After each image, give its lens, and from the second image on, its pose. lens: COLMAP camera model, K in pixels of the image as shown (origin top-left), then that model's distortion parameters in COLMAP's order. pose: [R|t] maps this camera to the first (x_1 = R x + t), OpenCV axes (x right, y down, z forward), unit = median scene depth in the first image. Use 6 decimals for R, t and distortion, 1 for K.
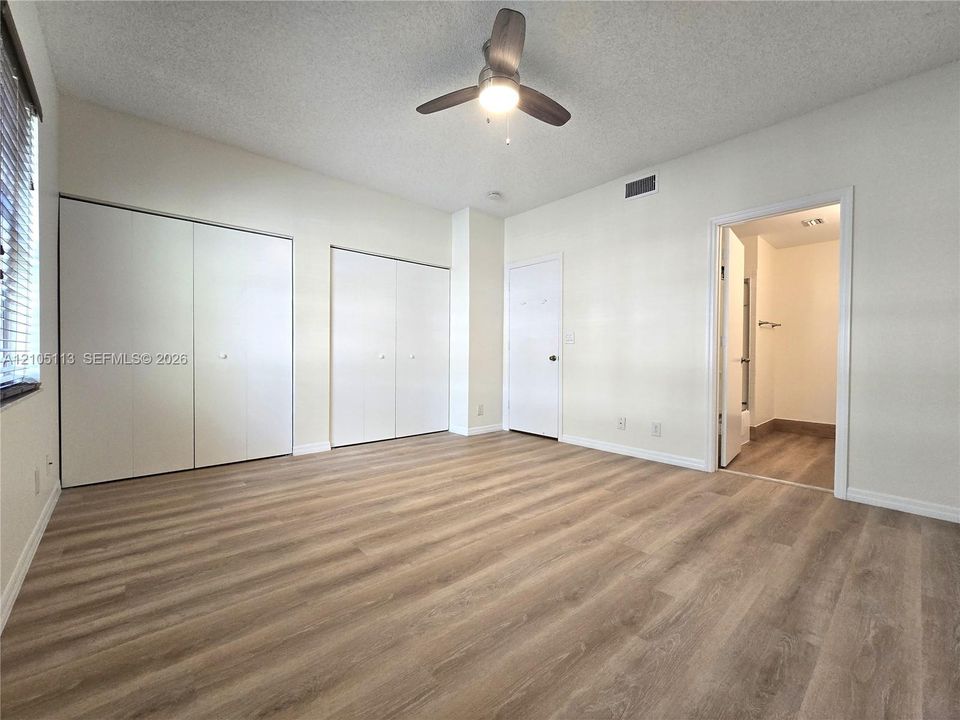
lens RADIAL K [[394.9, 0, 485.2], [0, 394.9, 360.8], [0, 0, 1]] dist [0.001675, -0.000739]
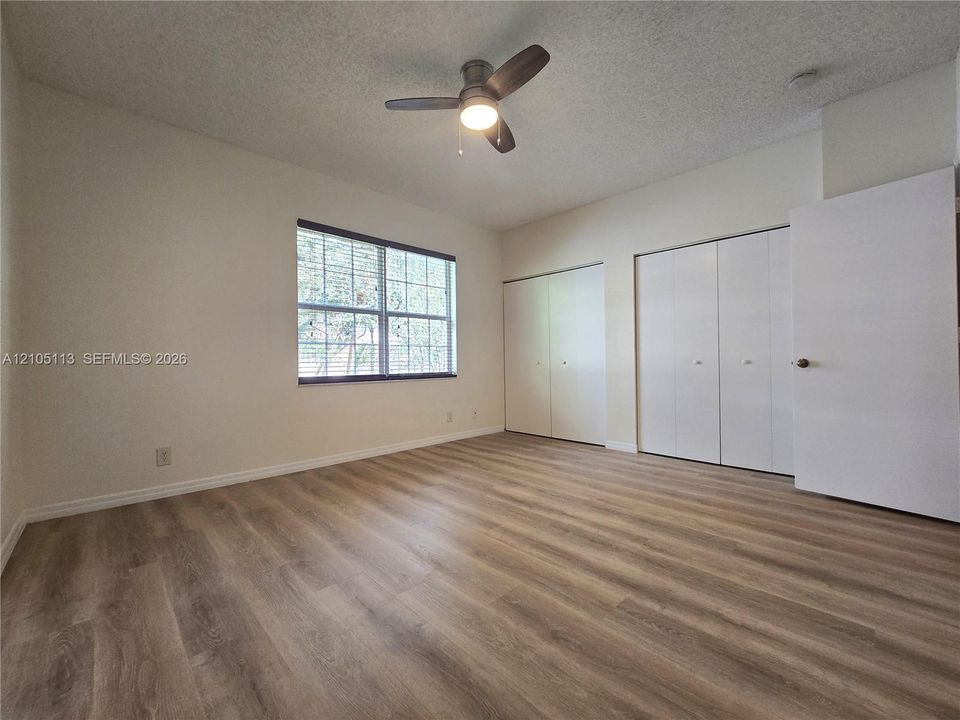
lens RADIAL K [[394.9, 0, 485.7], [0, 394.9, 360.4], [0, 0, 1]] dist [0.001675, -0.000739]
pose [[0.039045, -0.010777, -0.999179, 0.907090], [-0.003816, 0.999933, -0.010934, -0.003660], [0.999230, 0.004239, 0.039001, 0.824090]]
